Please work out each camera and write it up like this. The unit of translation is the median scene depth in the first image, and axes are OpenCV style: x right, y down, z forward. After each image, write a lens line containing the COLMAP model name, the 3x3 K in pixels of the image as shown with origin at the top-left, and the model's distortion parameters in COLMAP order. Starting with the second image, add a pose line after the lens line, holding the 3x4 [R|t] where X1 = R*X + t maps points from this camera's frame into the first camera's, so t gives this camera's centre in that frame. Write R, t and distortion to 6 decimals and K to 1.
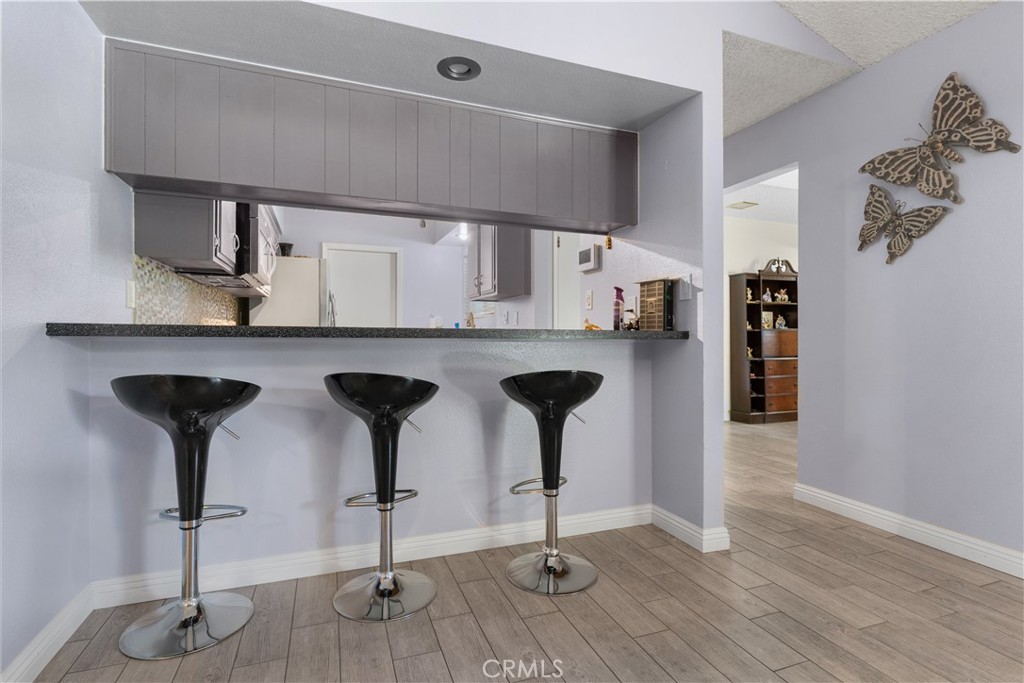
lens RADIAL K [[501.1, 0, 512.7], [0, 501.1, 342.3], [0, 0, 1]] dist [0.000626, 0.000006]
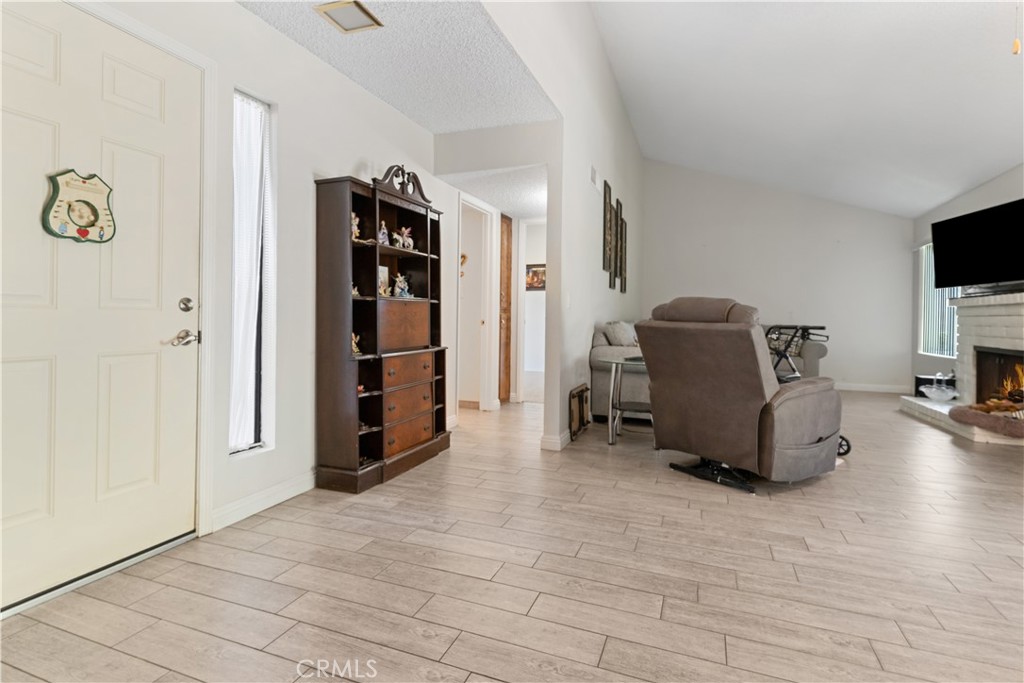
lens RADIAL K [[501.1, 0, 514.4], [0, 501.1, 322.4], [0, 0, 1]] dist [0.000626, 0.000006]
pose [[0.658582, -0.000914, 0.752508, 0.204739], [-0.012482, 0.999848, 0.012138, -0.008375], [-0.752405, -0.017386, 0.658471, 0.556866]]
